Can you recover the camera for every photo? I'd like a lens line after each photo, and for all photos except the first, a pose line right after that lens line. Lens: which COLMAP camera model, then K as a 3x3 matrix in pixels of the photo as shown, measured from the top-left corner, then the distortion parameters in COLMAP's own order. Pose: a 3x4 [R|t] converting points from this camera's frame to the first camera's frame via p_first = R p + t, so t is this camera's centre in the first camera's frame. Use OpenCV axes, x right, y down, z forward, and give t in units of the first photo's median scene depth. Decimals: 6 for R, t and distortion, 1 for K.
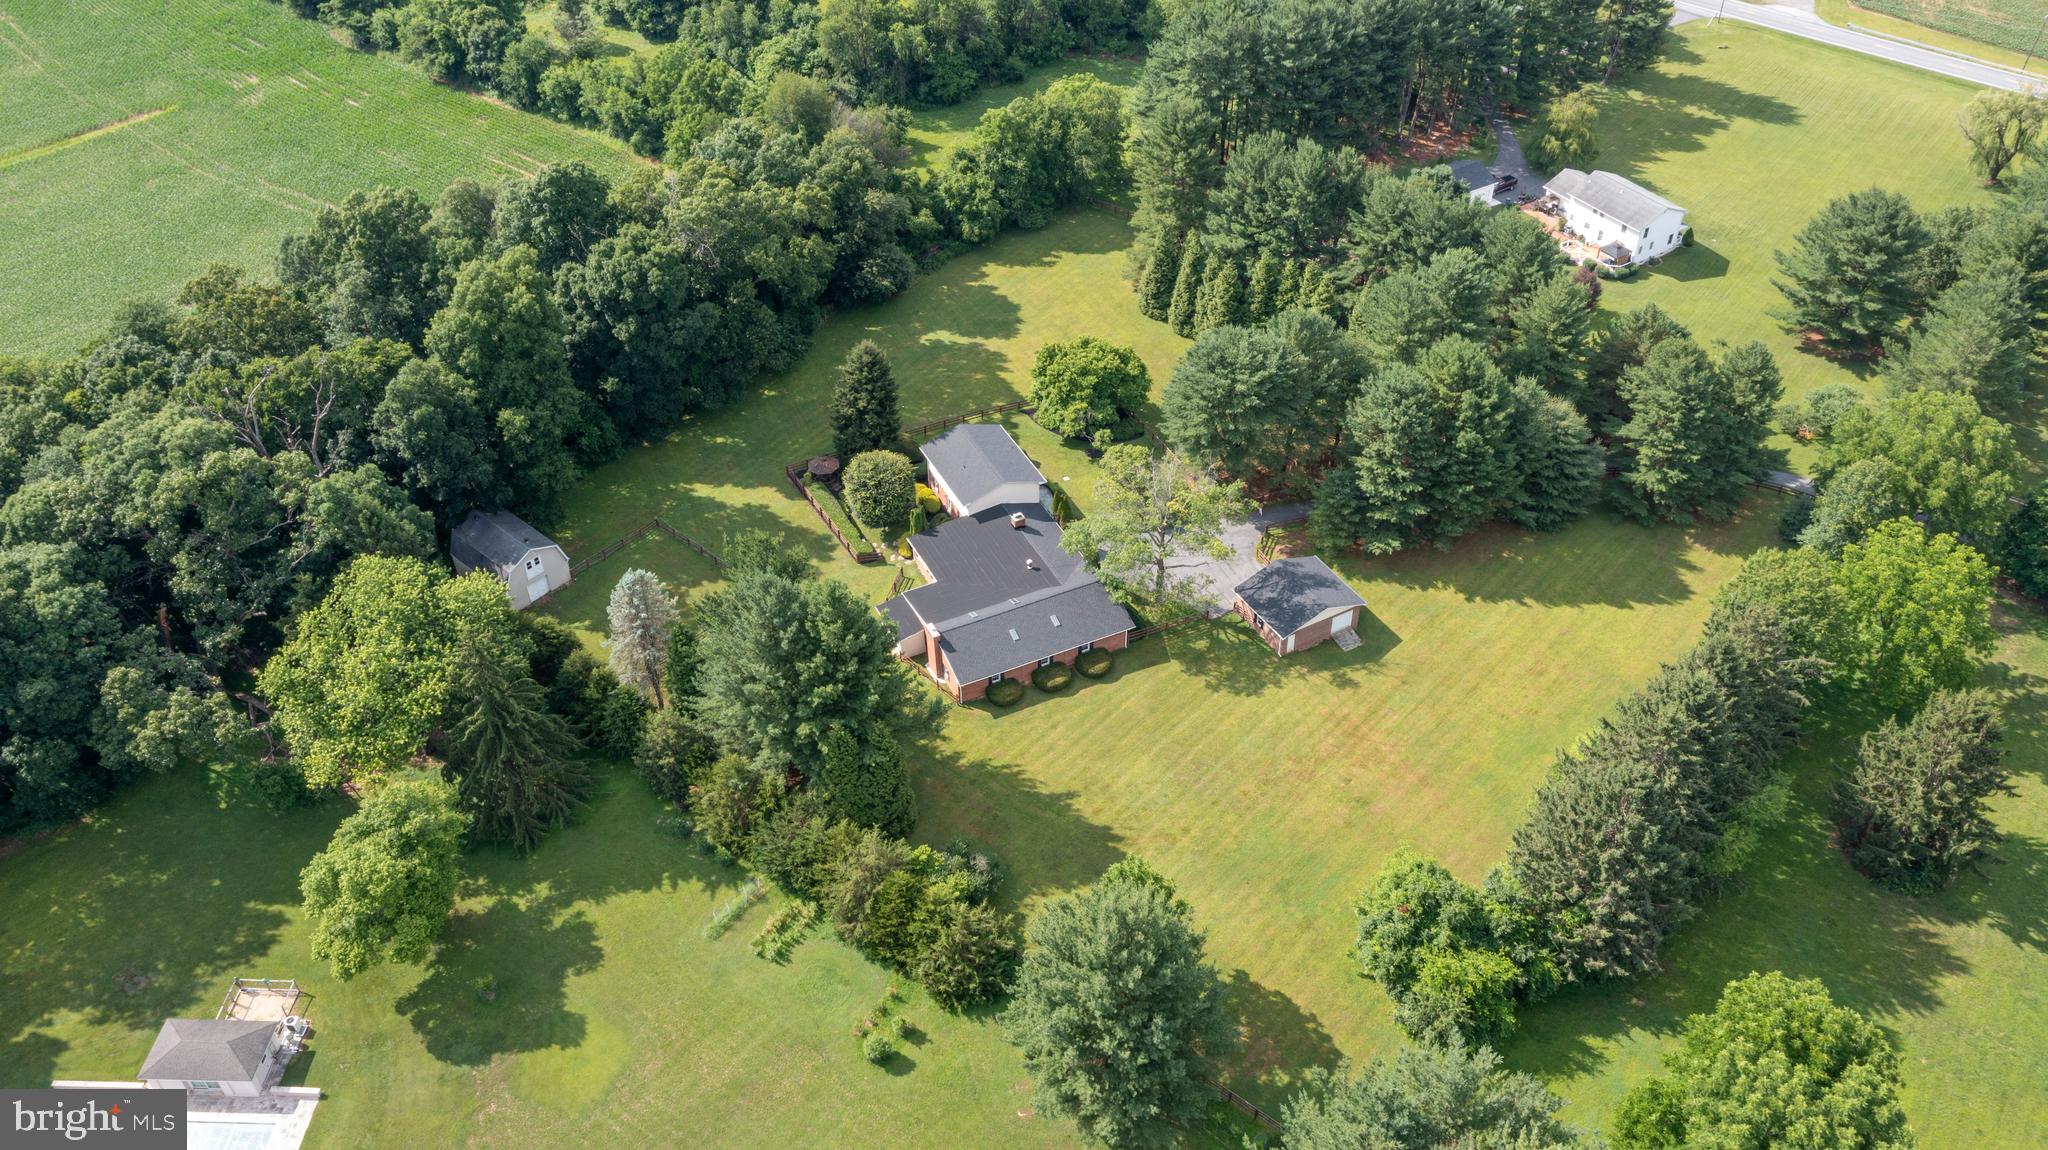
lens RADIAL K [[1631.6, 0, 1024.0], [0, 1631.6, 575.0], [0, 0, 1]] dist [-0.005505, -0.004794]
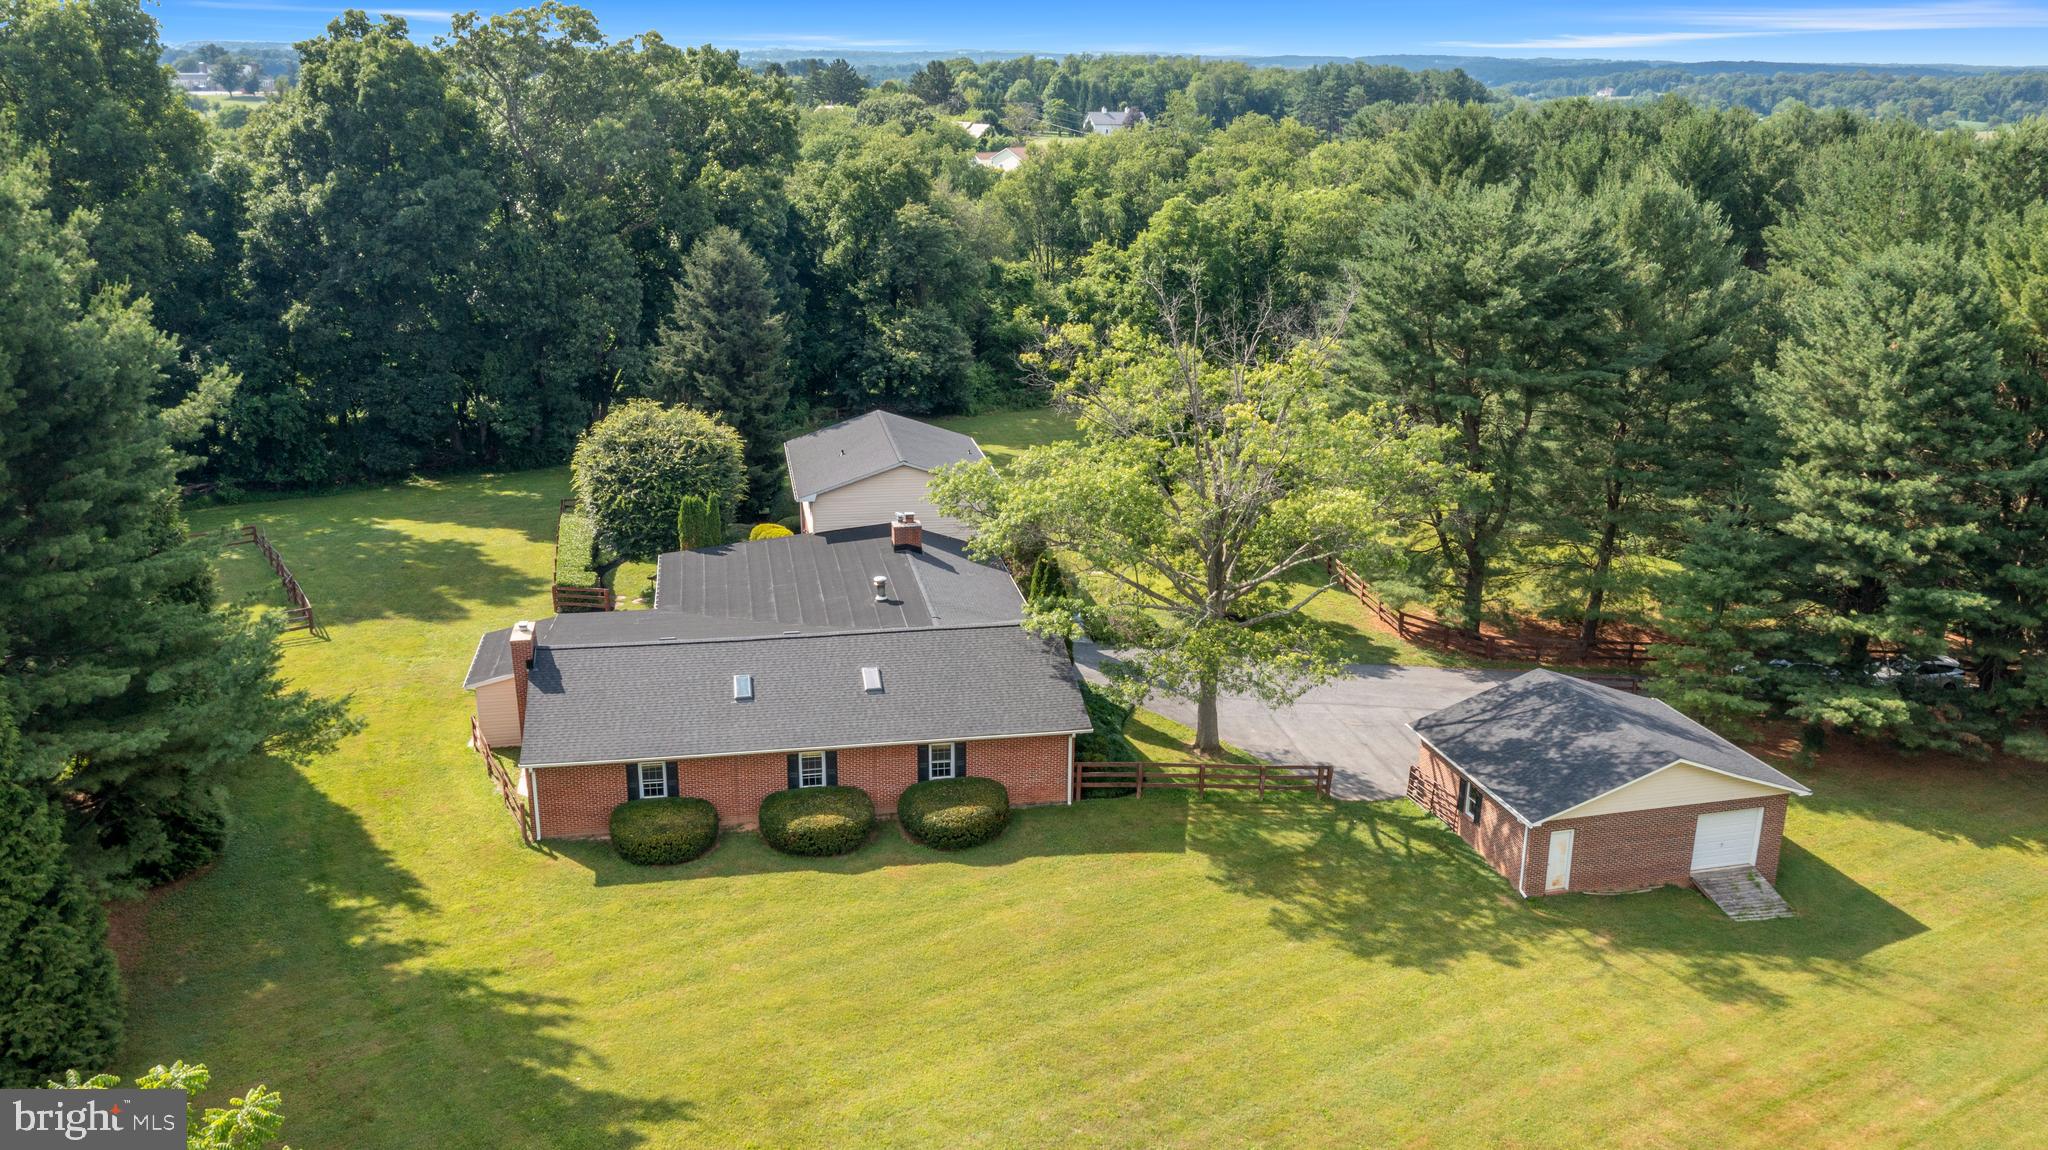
lens RADIAL K [[1631.6, 0, 1024.0], [0, 1631.6, 575.0], [0, 0, 1]] dist [-0.005505, -0.004794]
pose [[0.965789, 0.095732, -0.241013, 0.132217], [-0.182133, 0.911973, -0.367603, 0.129420], [0.184607, 0.398923, 0.898210, 0.659525]]
